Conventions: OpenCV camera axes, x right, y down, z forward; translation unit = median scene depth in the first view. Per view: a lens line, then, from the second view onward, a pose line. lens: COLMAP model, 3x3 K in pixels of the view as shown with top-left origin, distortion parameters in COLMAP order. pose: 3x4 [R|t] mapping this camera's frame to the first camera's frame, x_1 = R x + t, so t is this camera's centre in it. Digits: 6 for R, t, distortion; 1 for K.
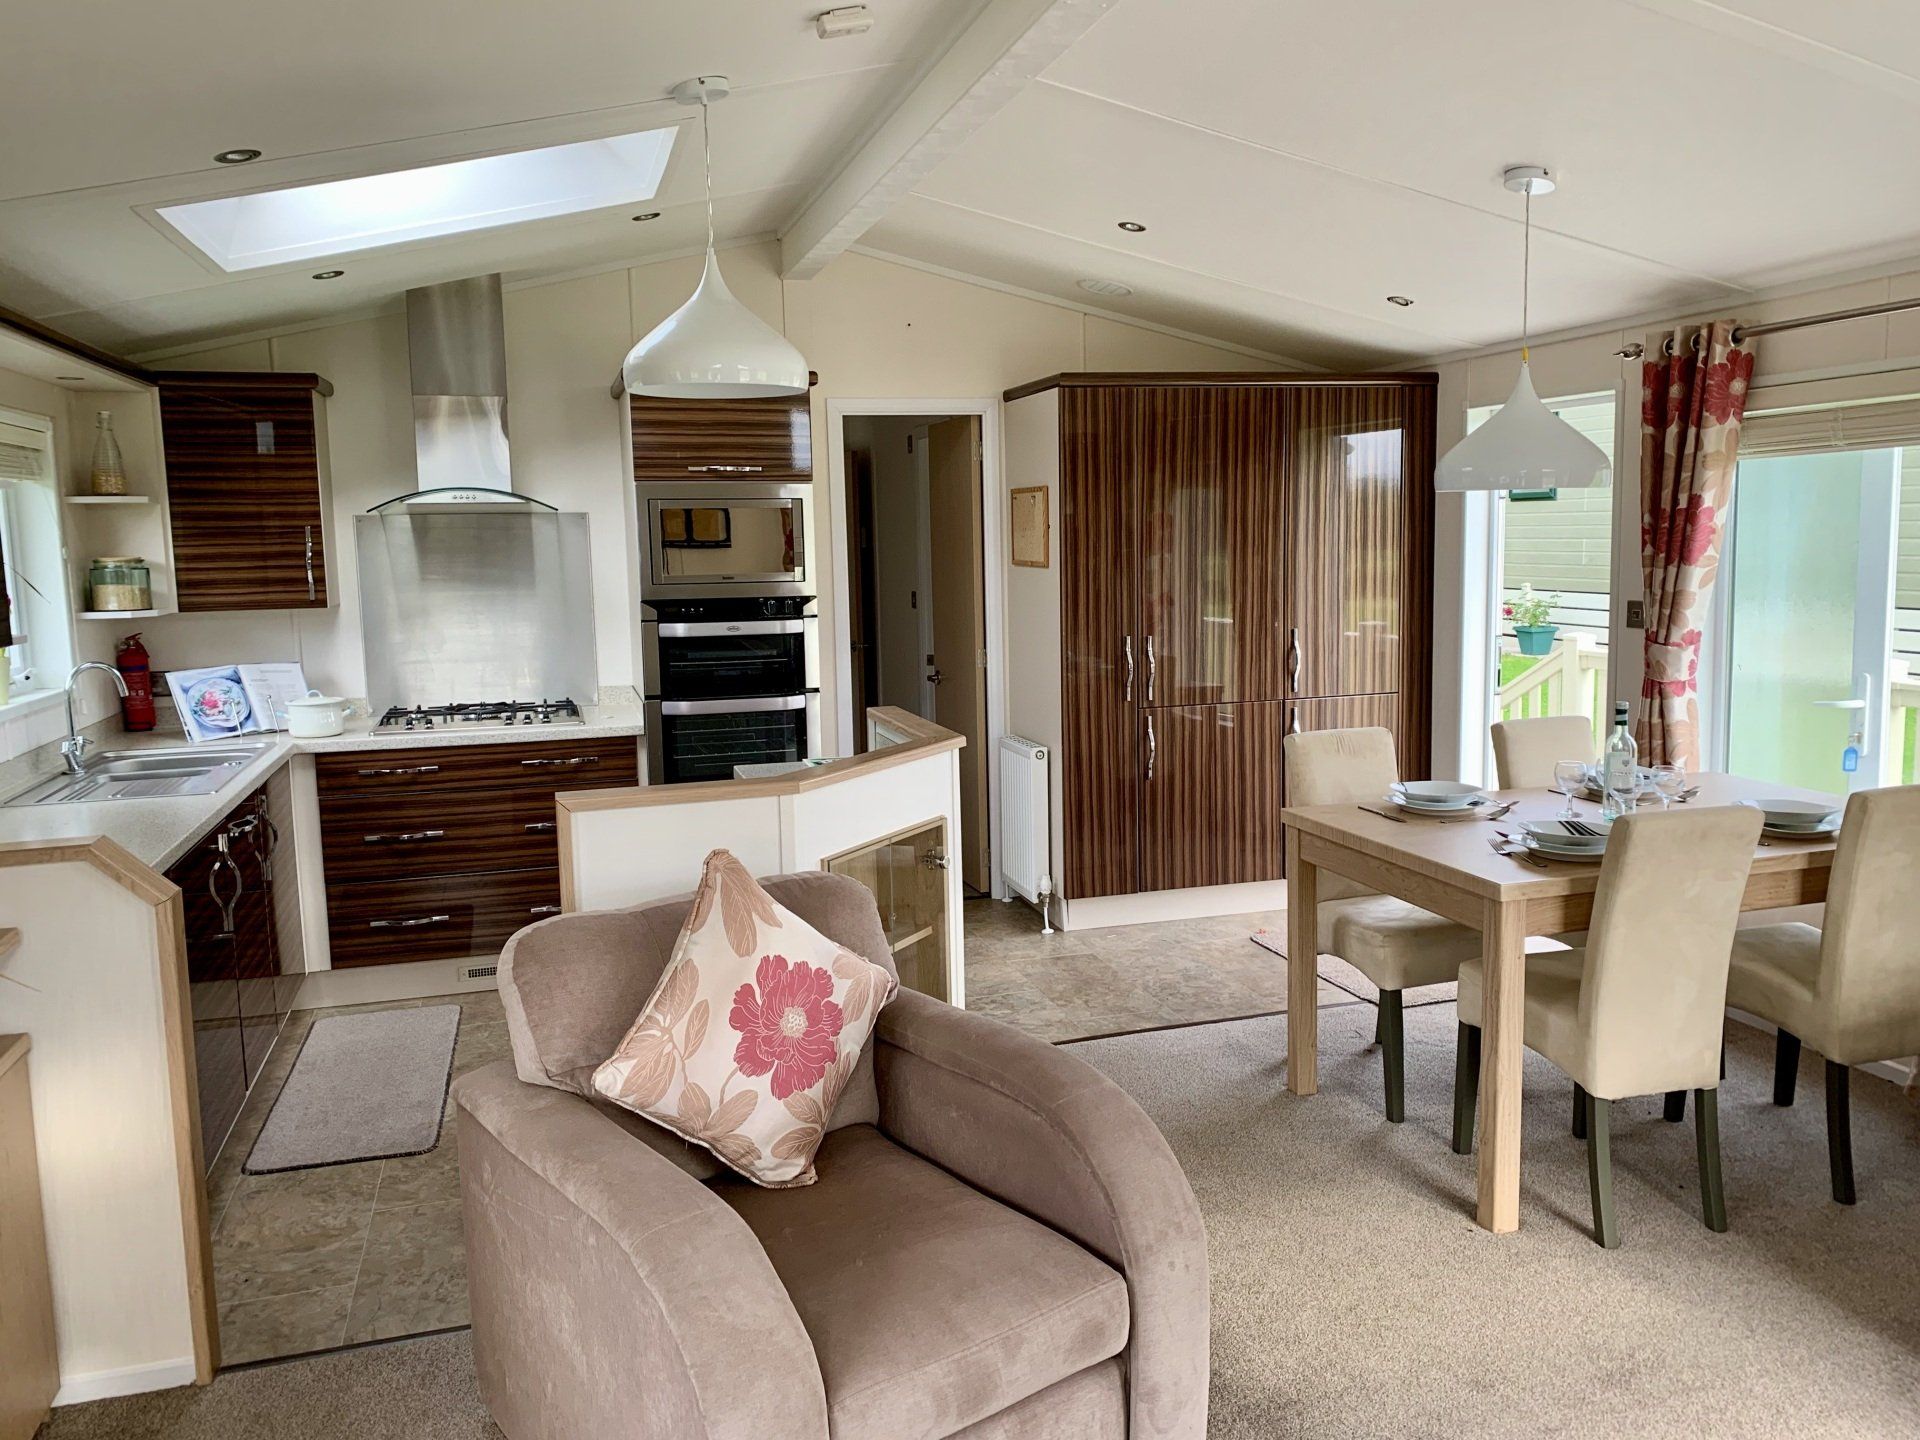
lens RADIAL K [[1440.2, 0, 963.3], [0, 1440.2, 707.6], [0, 0, 1]] dist [0.042226, -0.054408]
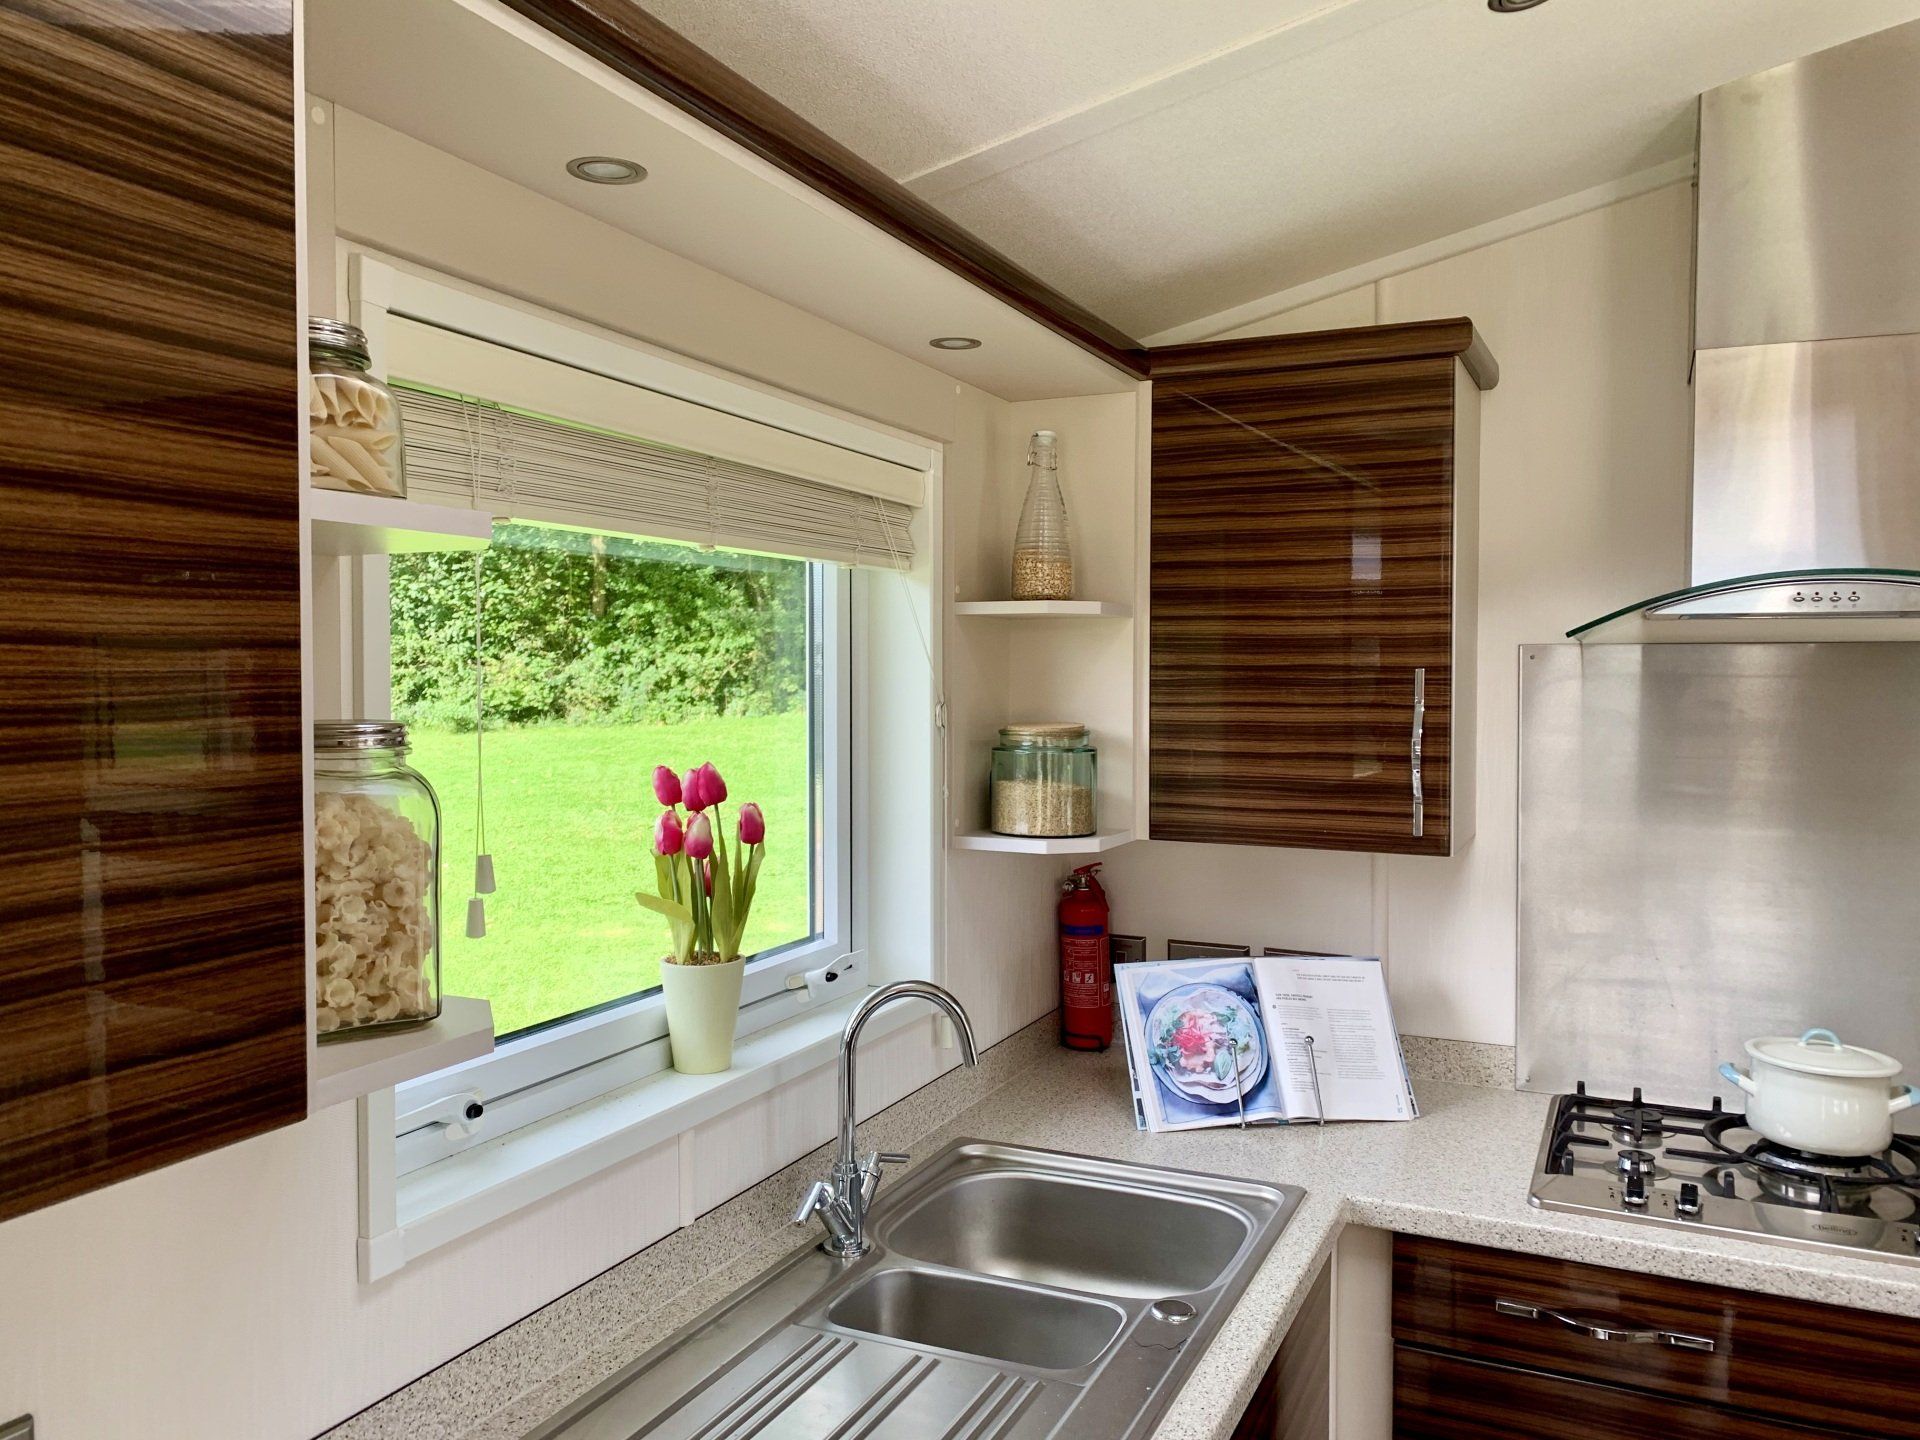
lens RADIAL K [[1440.2, 0, 952.2], [0, 1440.2, 695.2], [0, 0, 1]] dist [0.042226, -0.054408]
pose [[0.746787, 0.031209, -0.664331, -0.274839], [-0.097404, 0.993260, -0.062833, -0.077641], [0.657892, 0.111631, 0.744793, 0.598800]]
